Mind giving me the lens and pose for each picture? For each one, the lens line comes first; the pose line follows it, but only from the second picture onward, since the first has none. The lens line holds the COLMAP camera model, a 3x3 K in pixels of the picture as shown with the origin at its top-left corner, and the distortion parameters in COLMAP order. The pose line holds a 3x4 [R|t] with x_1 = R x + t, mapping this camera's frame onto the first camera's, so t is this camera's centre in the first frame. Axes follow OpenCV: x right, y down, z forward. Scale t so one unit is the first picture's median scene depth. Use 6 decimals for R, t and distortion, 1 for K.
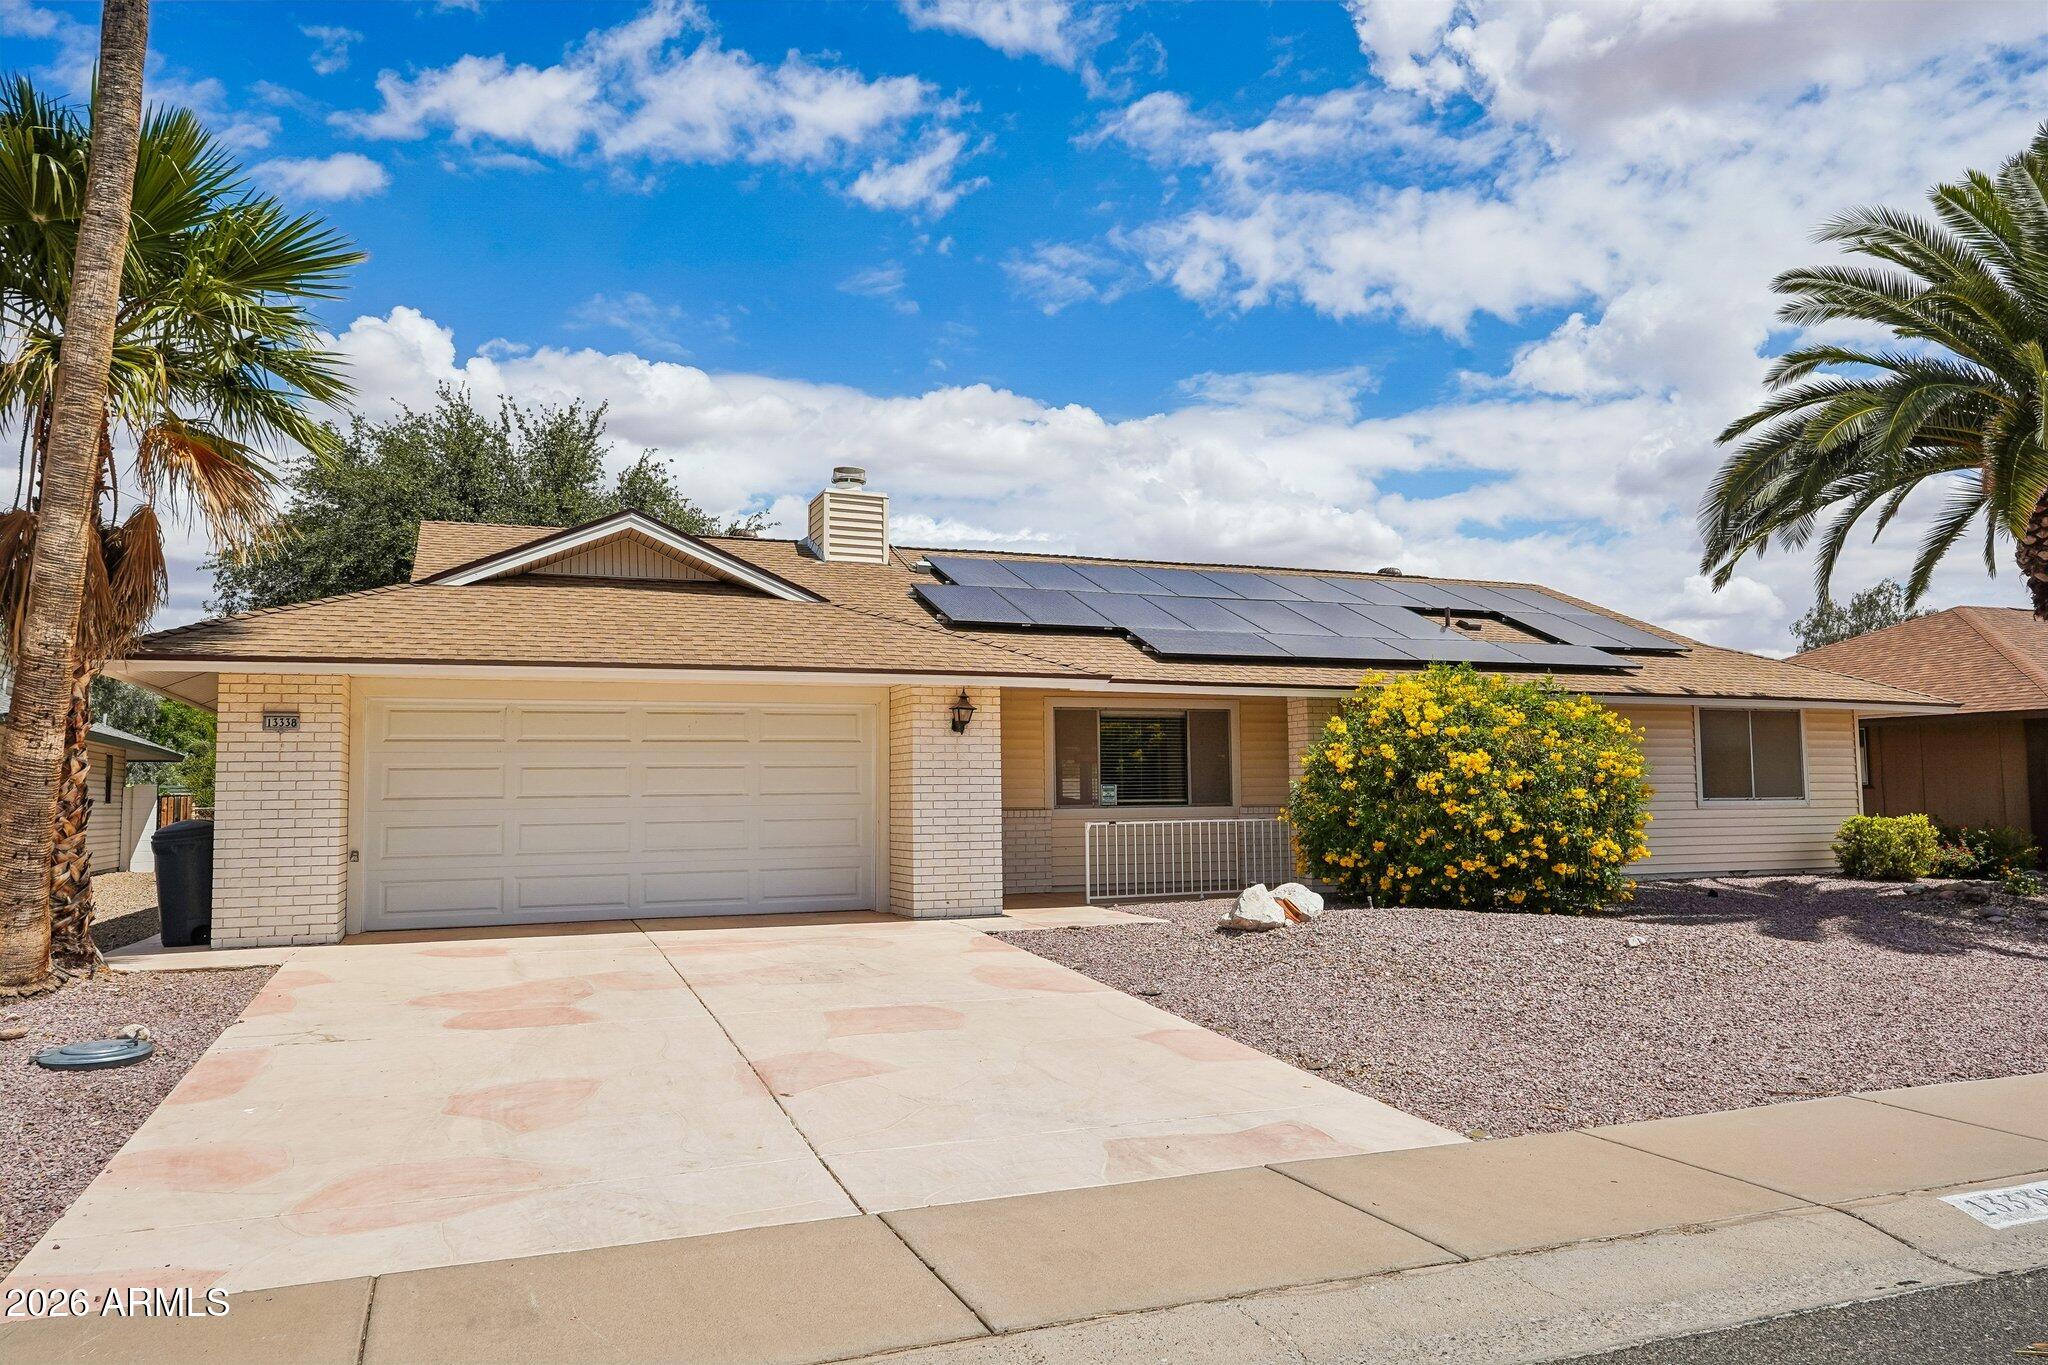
lens RADIAL K [[1407.5, 0, 1024.3], [0, 1407.5, 672.4], [0, 0, 1]] dist [-0.010341, -0.004931]
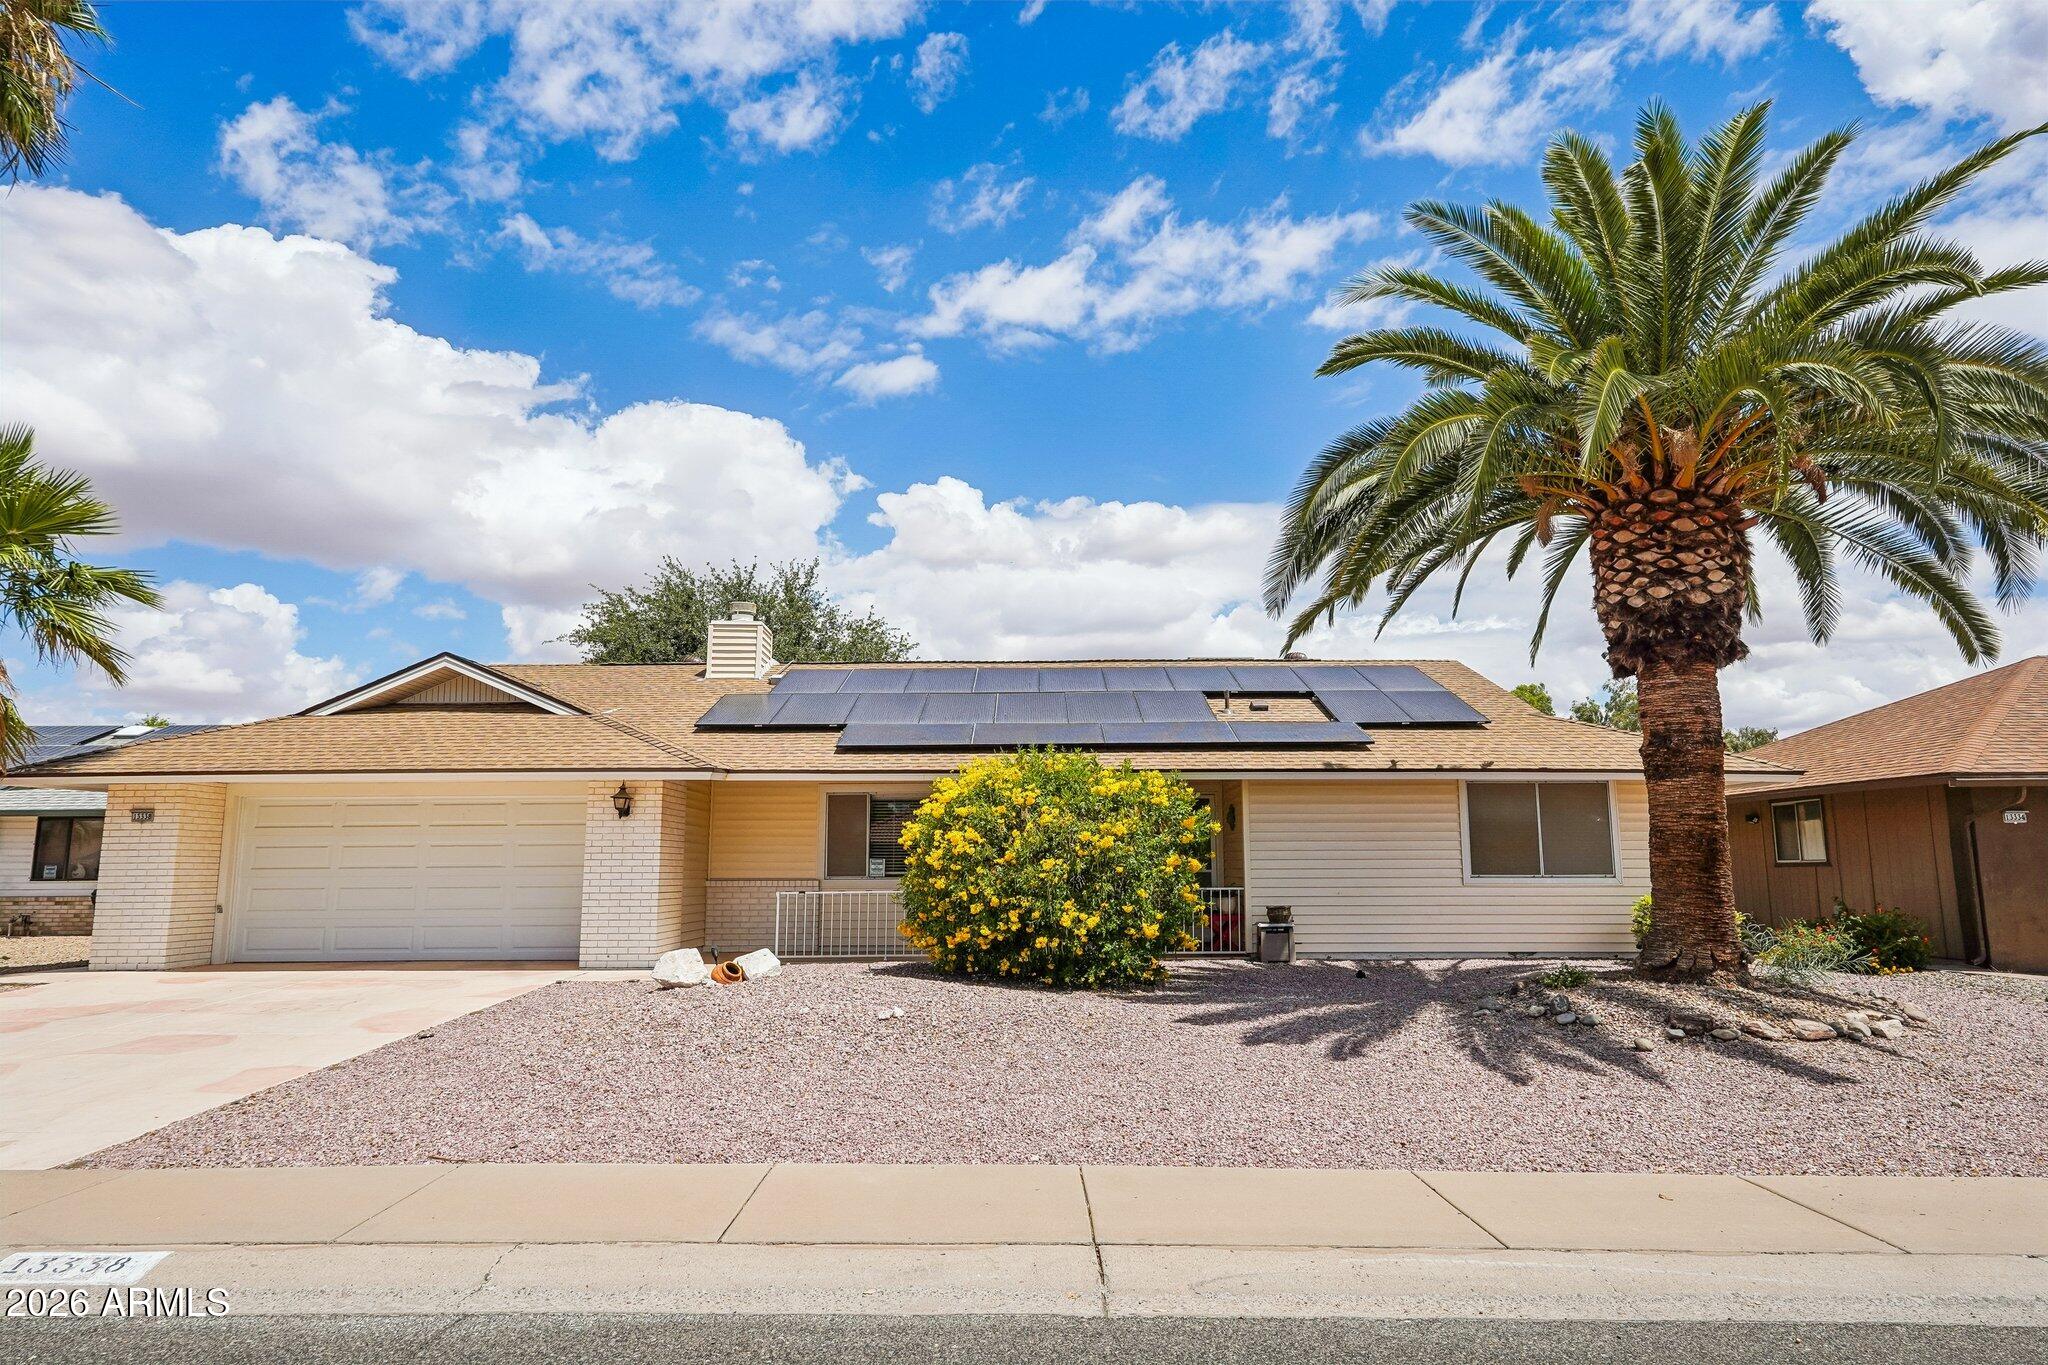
lens RADIAL K [[1254.3, 0, 1024.3], [0, 1254.3, 699.2], [0, 0, 1]] dist [-0.000797, 0.000236]
pose [[0.927983, -0.044361, -0.369971, 0.516985], [0.028071, 0.998389, -0.049299, 0.002487], [0.371562, 0.035363, 0.927734, 0.079168]]
